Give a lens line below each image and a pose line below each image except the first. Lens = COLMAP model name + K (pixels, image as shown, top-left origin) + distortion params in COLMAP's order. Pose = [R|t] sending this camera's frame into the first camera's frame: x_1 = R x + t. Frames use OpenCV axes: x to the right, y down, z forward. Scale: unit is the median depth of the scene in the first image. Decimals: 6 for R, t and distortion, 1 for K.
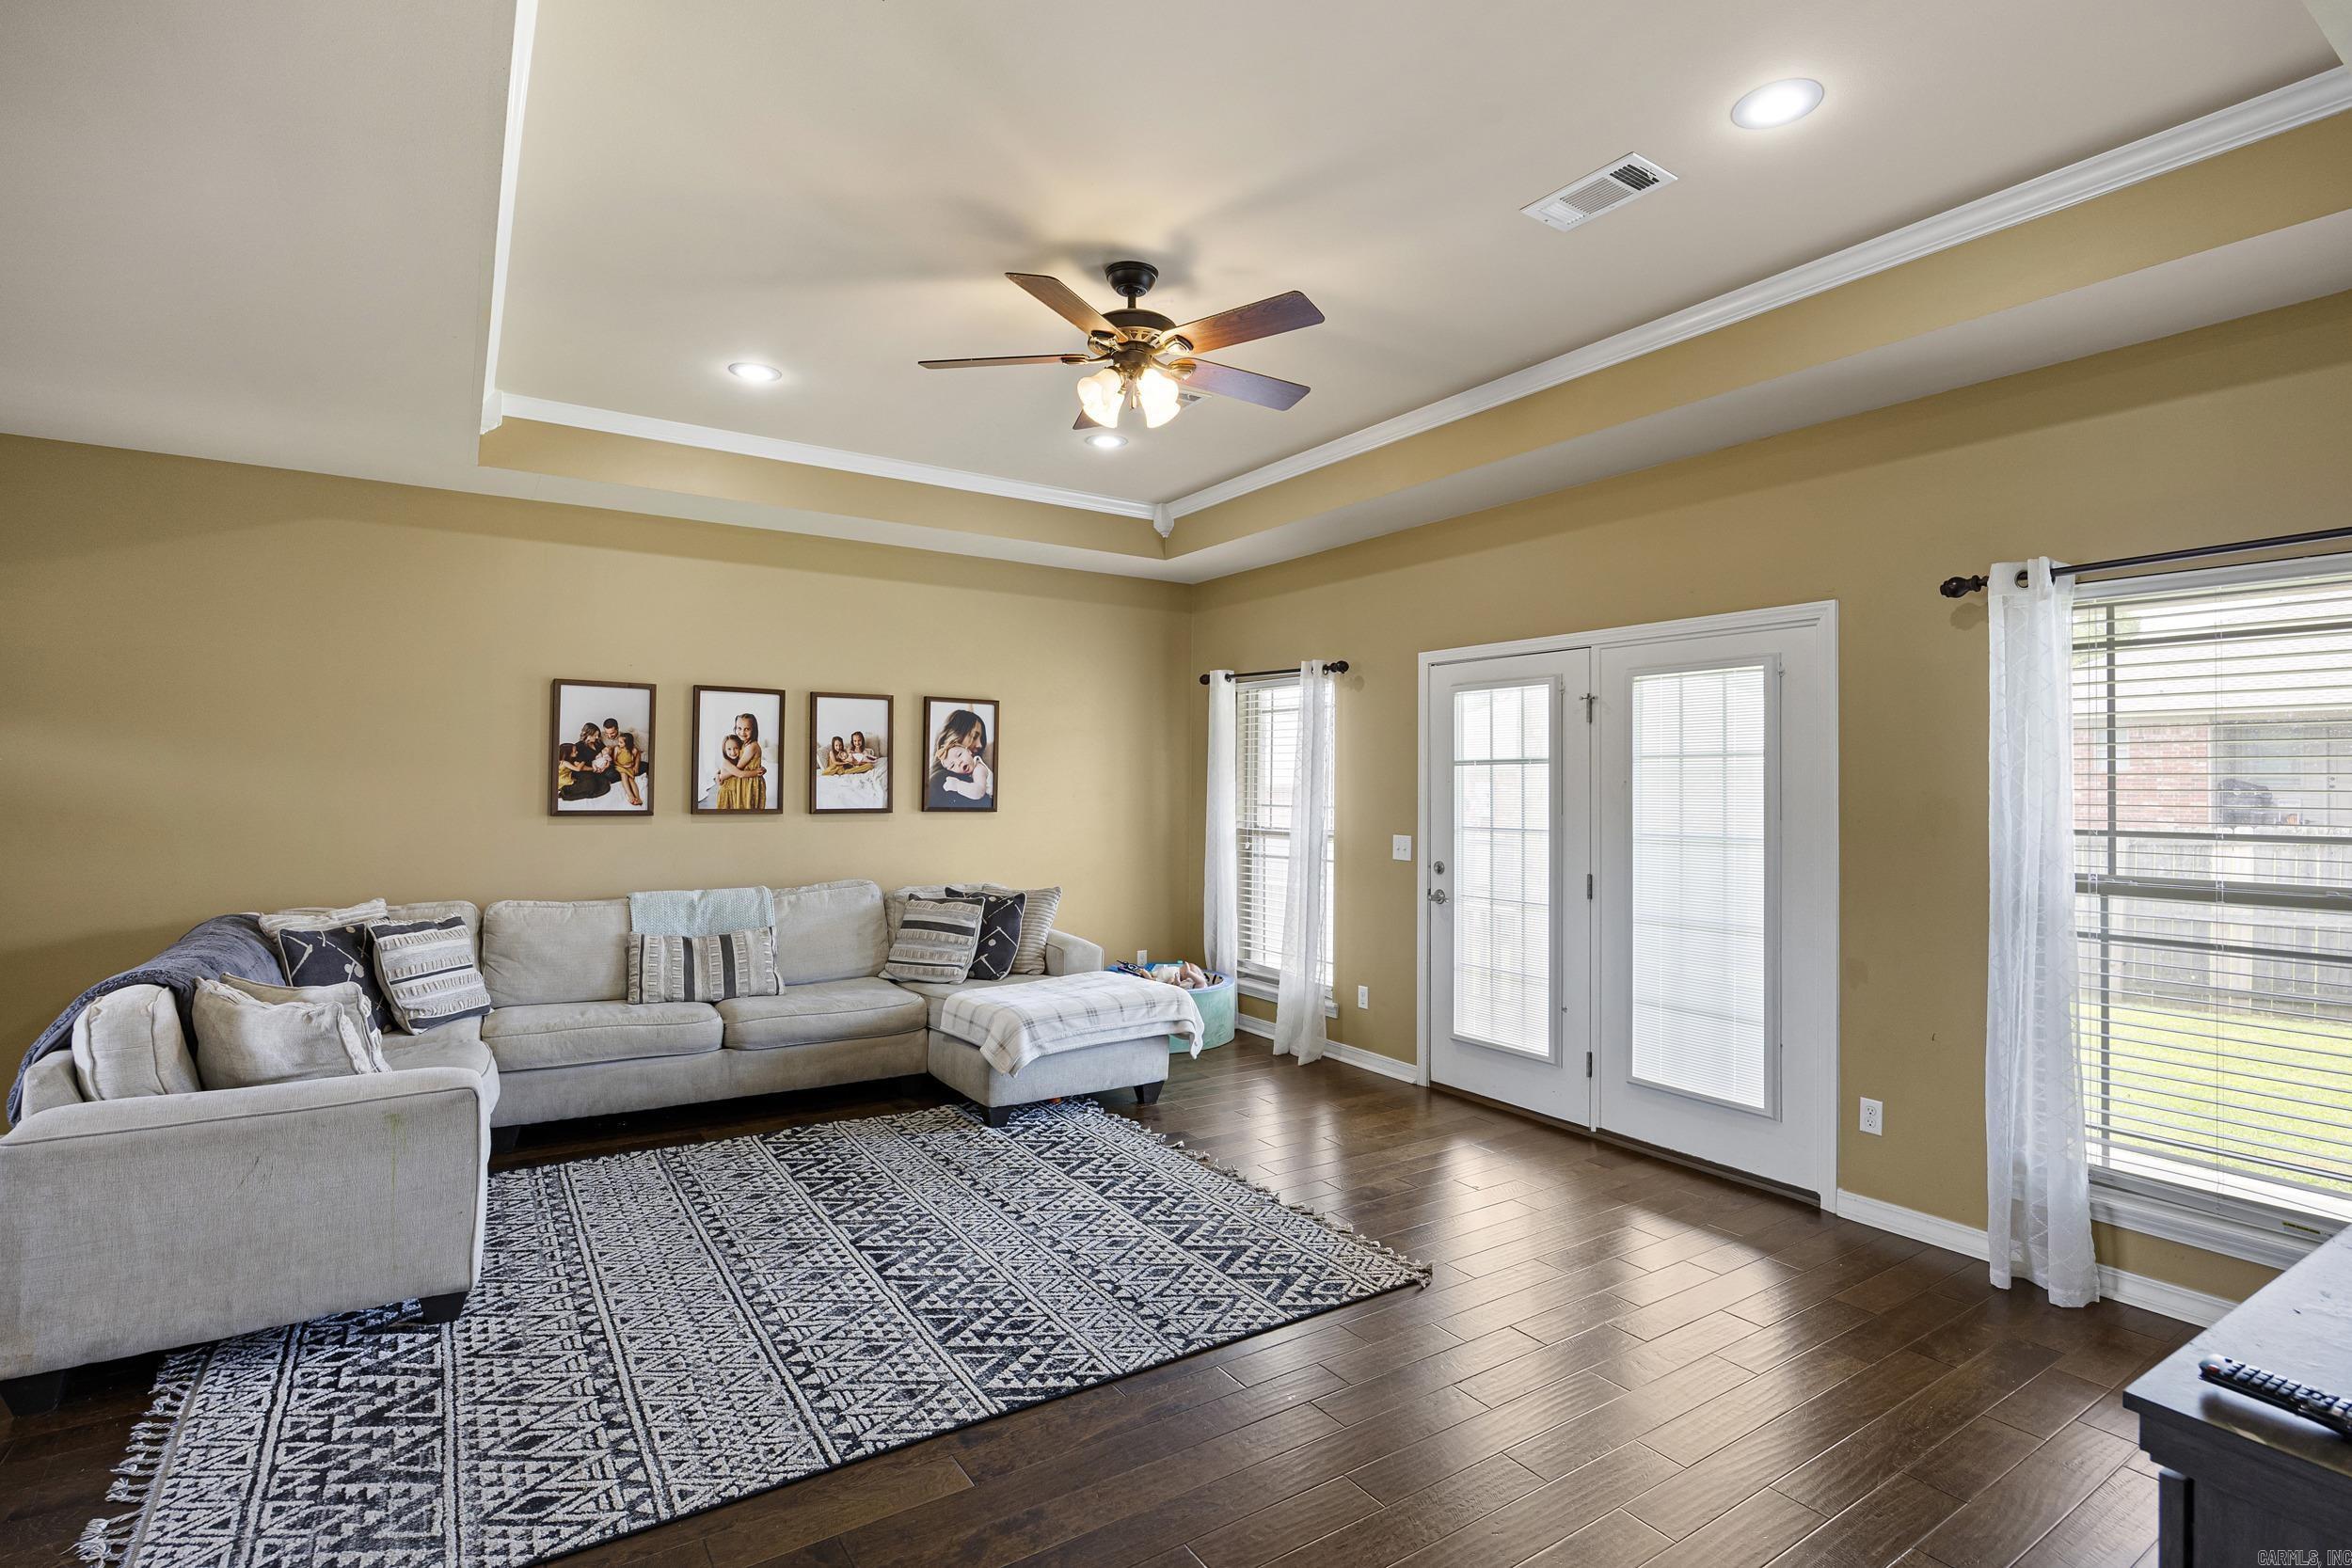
lens RADIAL K [[1118.2, 0, 1175.1], [0, 1118.2, 780.1], [0, 0, 1]] dist [-0.011478, -0.002855]
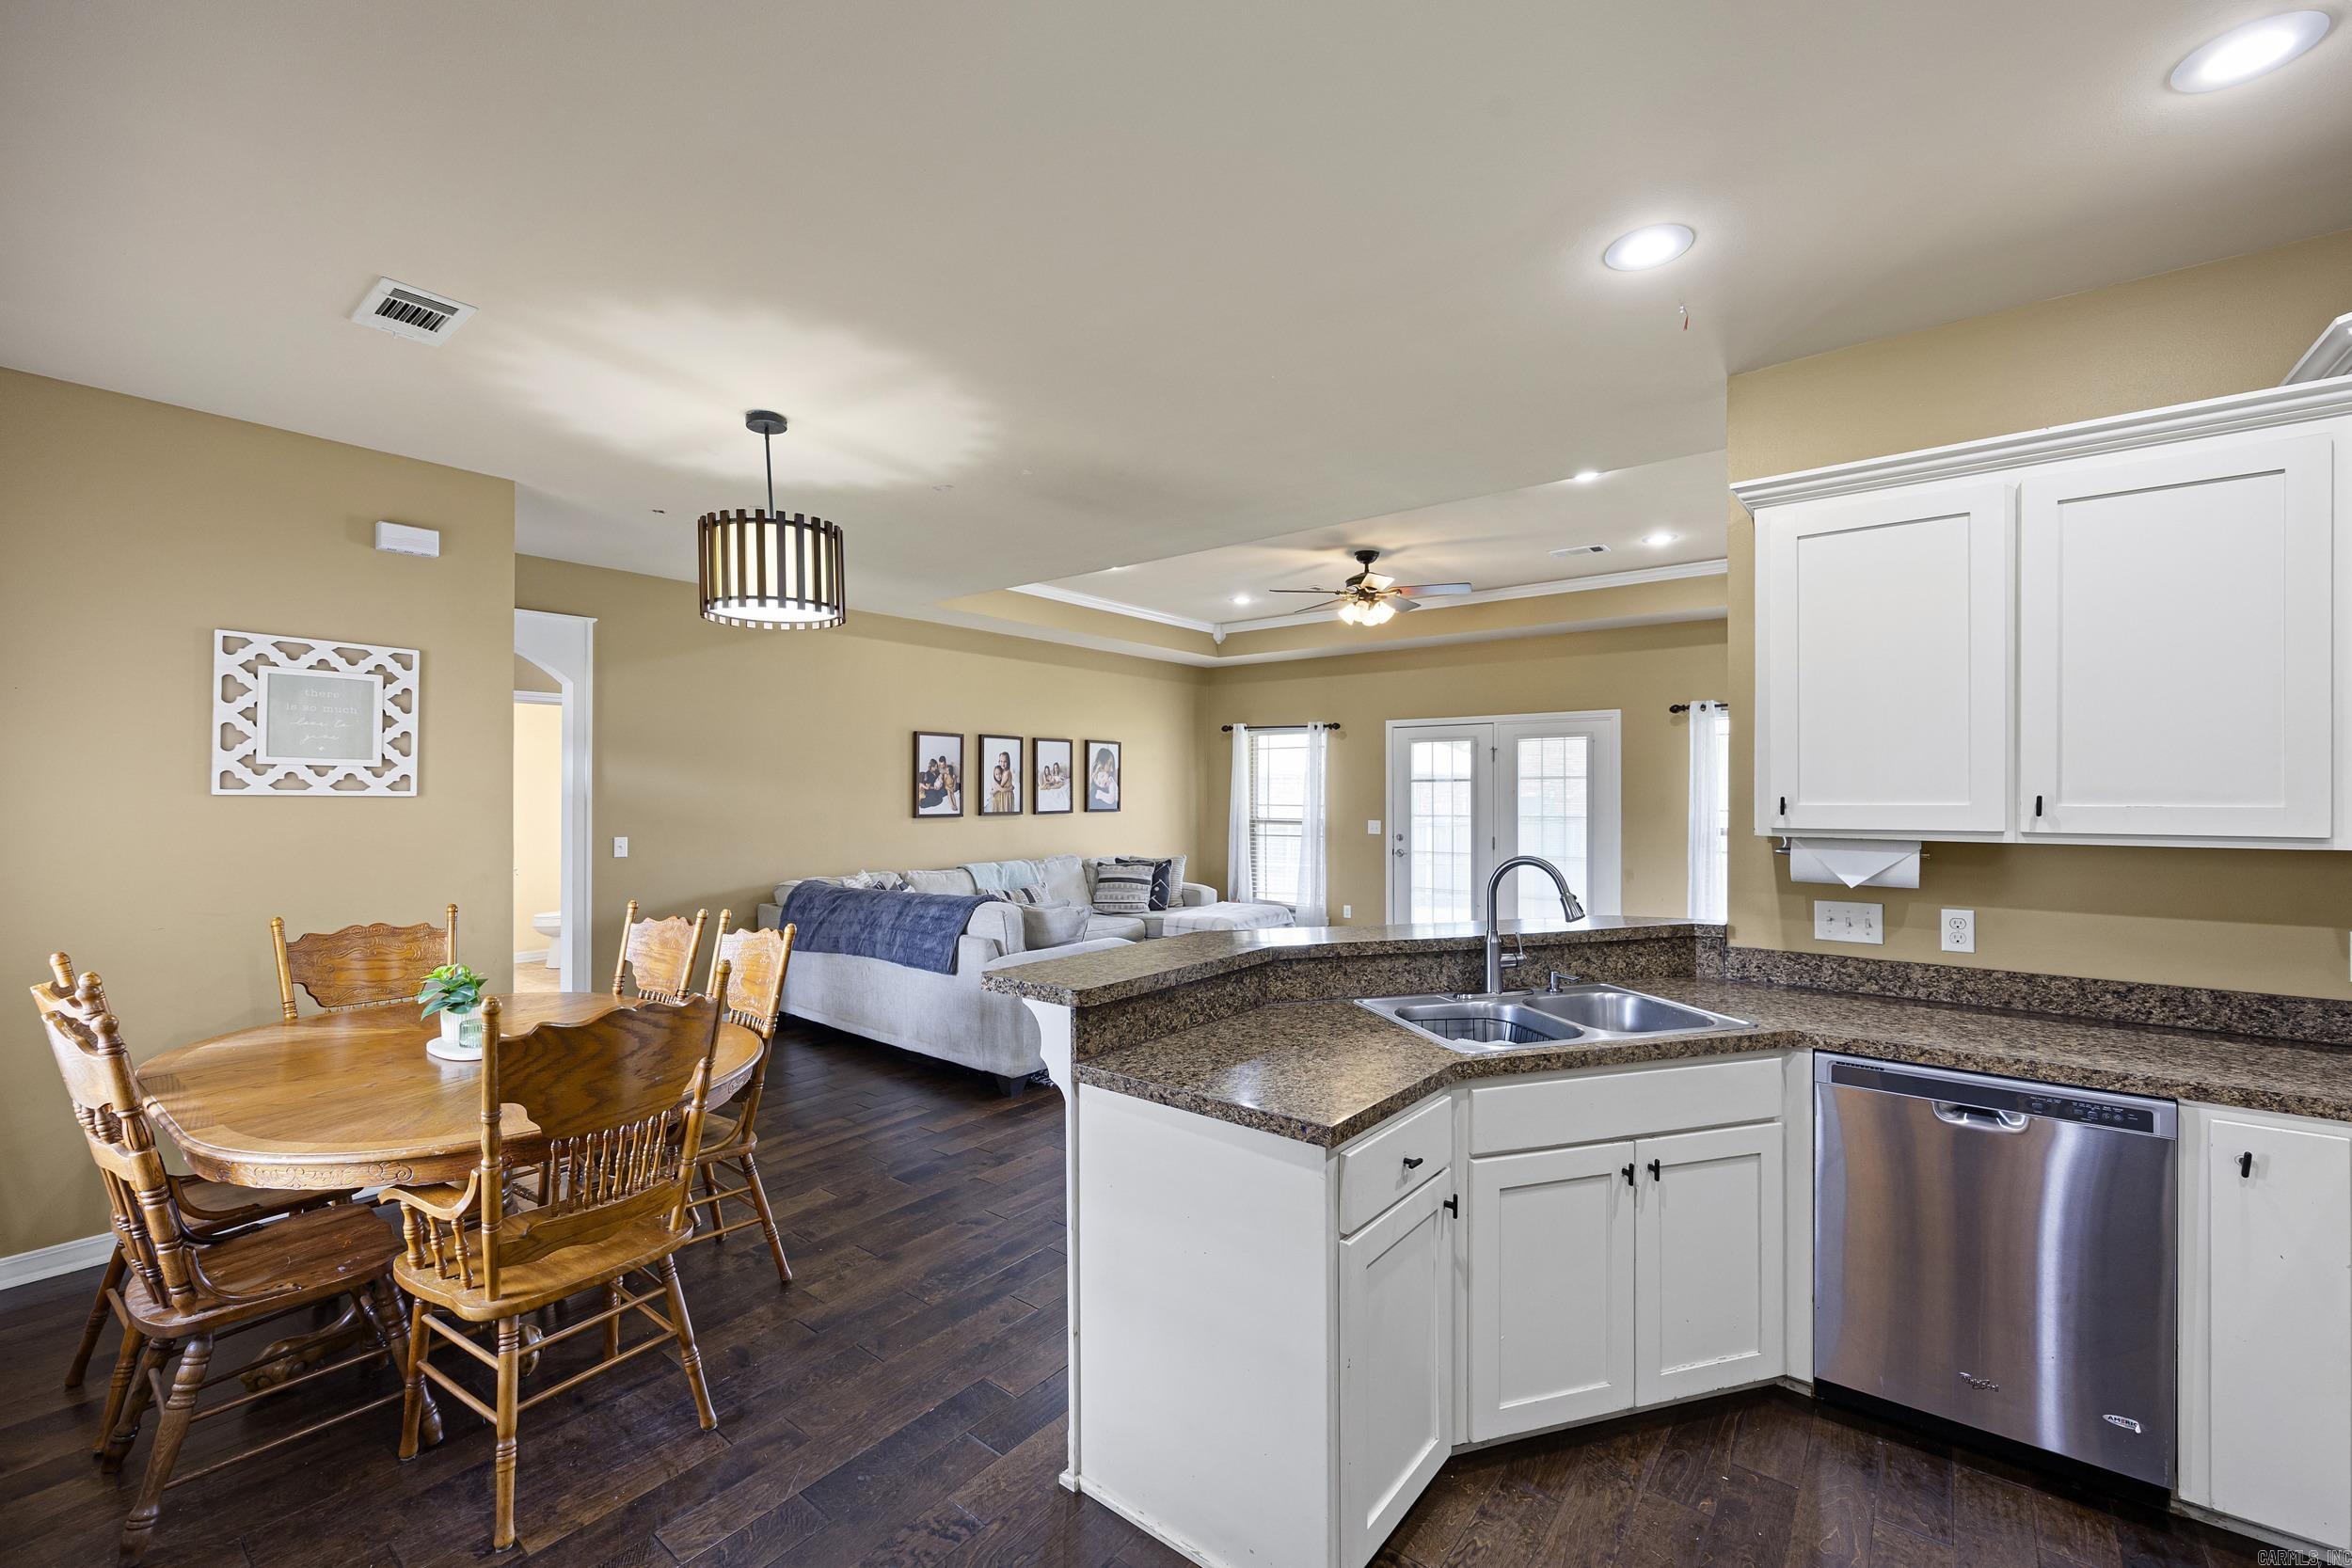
lens RADIAL K [[953.7, 0, 1181.9], [0, 953.7, 797.9], [0, 0, 1]] dist [-0.001331, -0.000998]
pose [[0.951021, -0.011847, 0.308898, -0.654663], [0.007270, 0.999846, 0.015964, -0.016030], [-0.309040, -0.012937, 0.950961, -0.432075]]
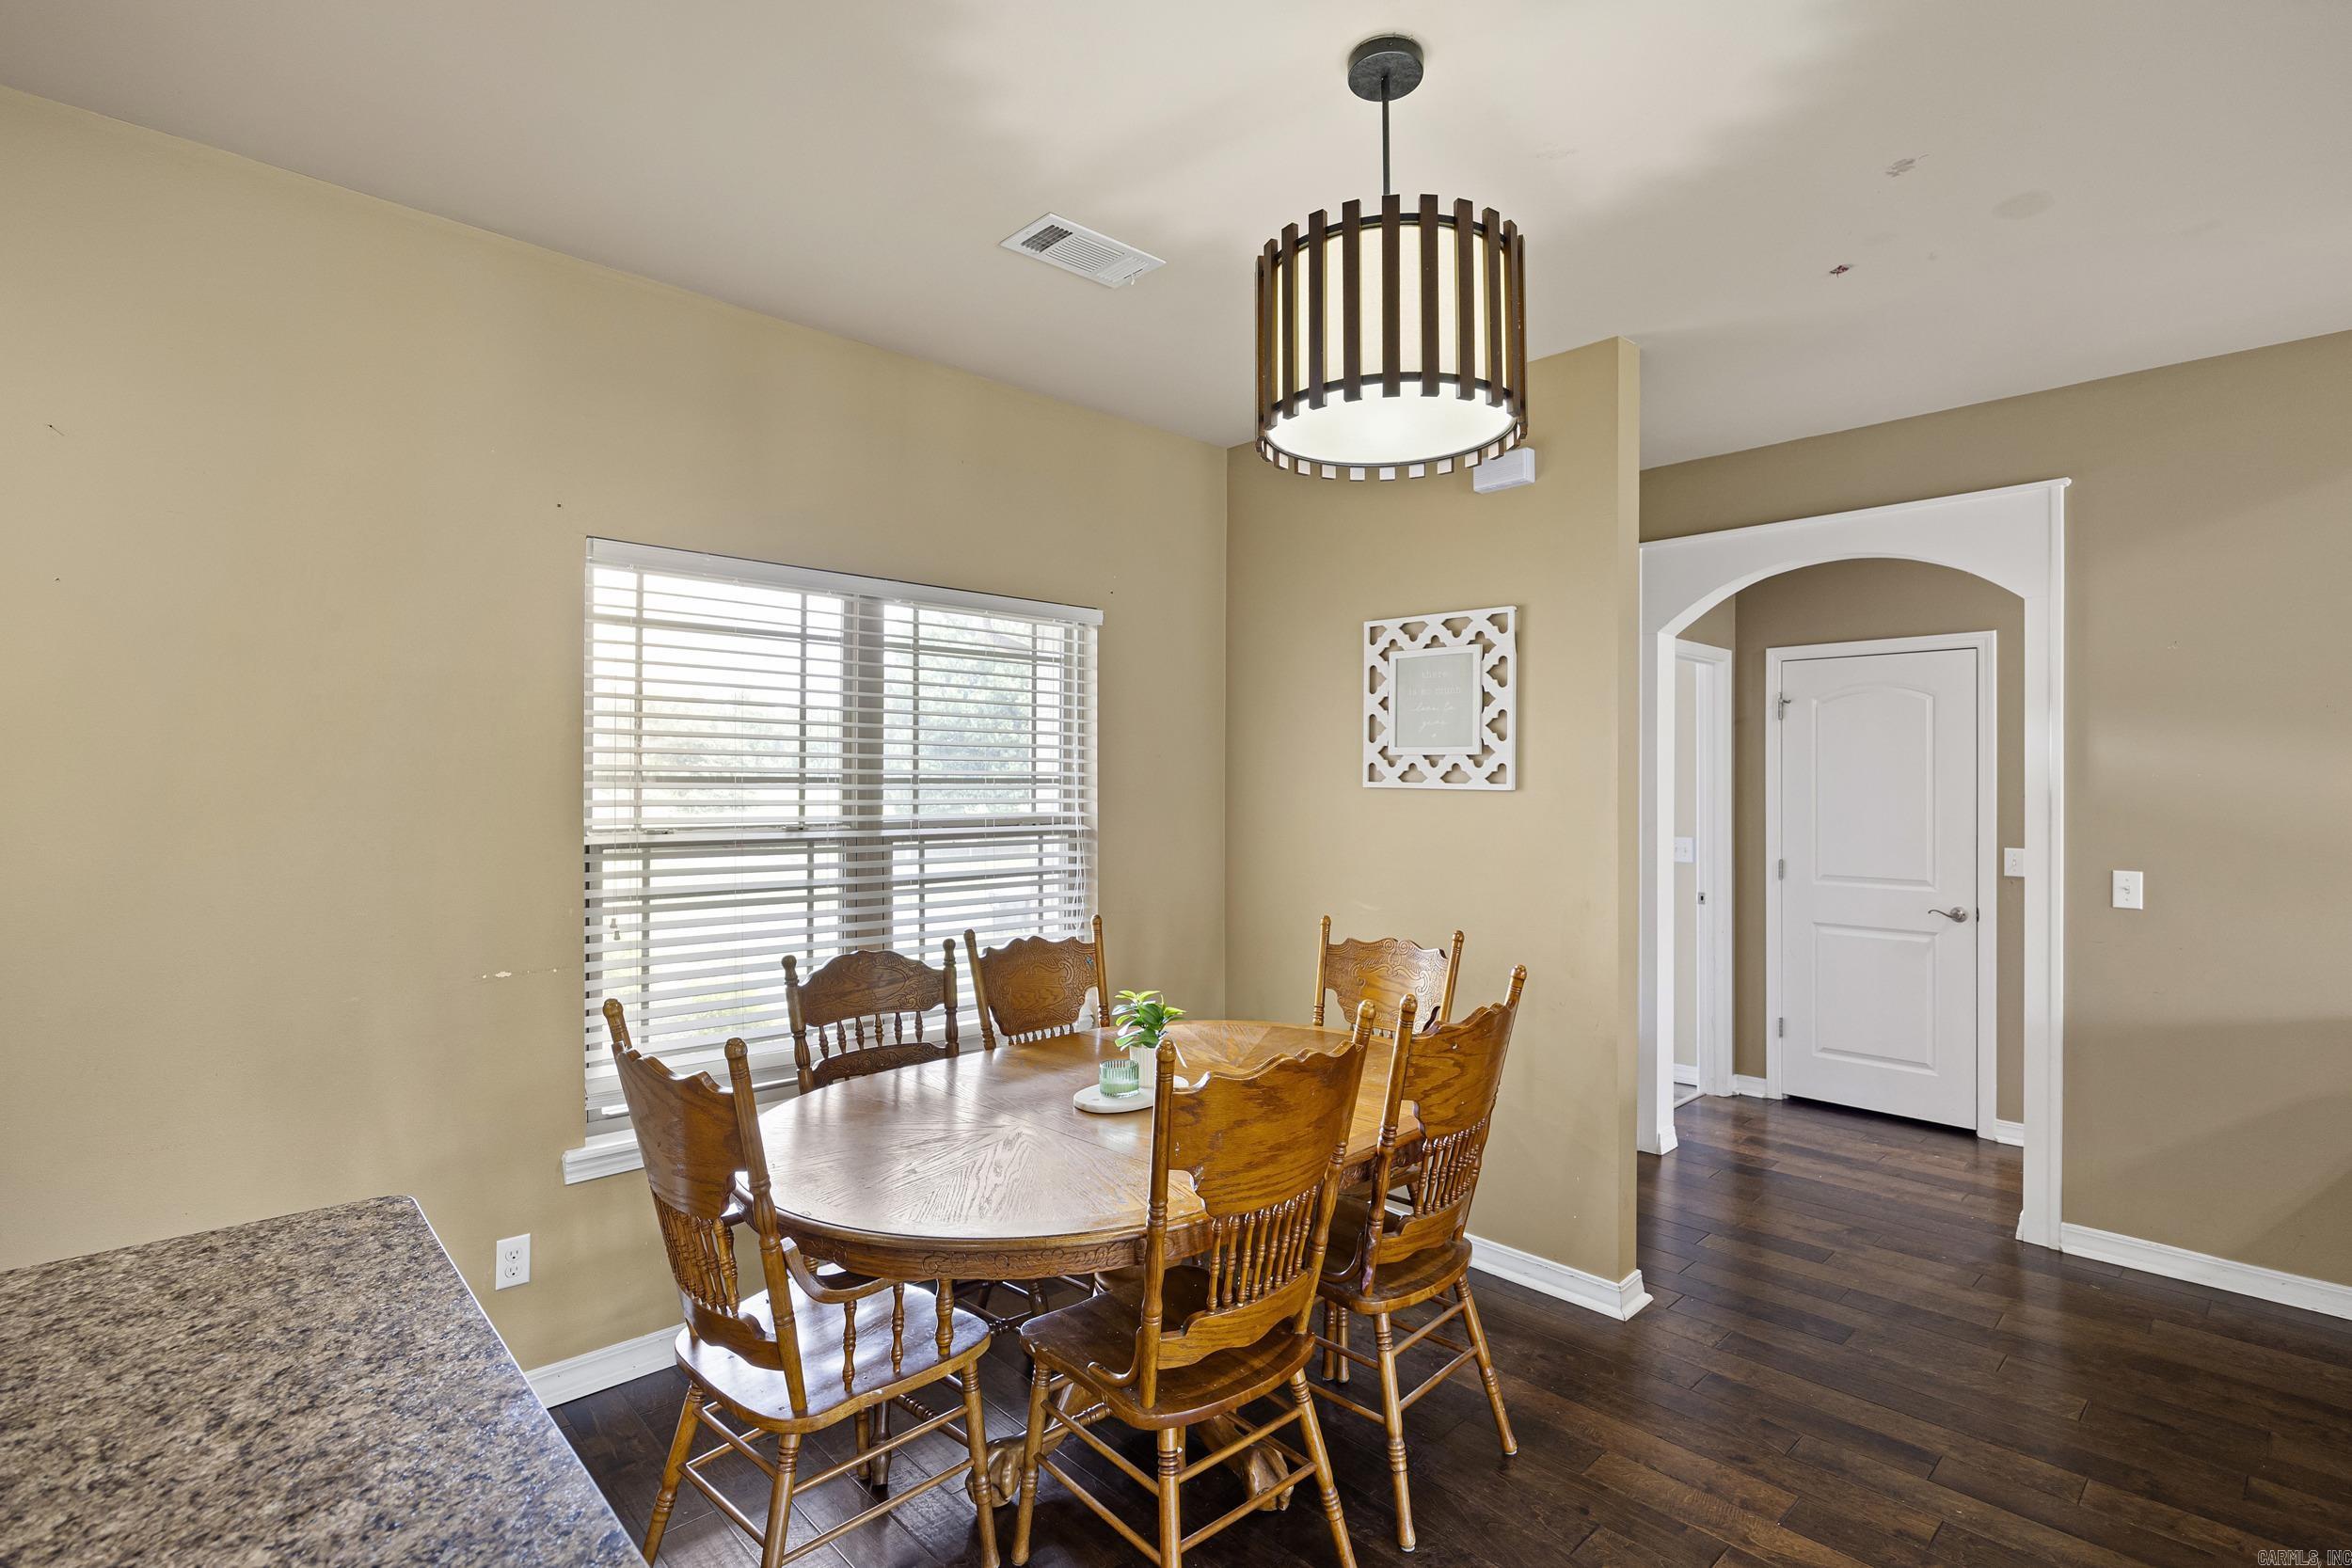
lens RADIAL K [[1118.2, 0, 1199.8], [0, 1118.2, 763.7], [0, 0, 1]] dist [-0.011478, -0.002855]
pose [[0.173827, -0.026410, -0.984422, -0.357199], [0.004423, 0.999651, -0.026037, -0.009385], [0.984766, 0.000172, 0.173883, 0.135585]]
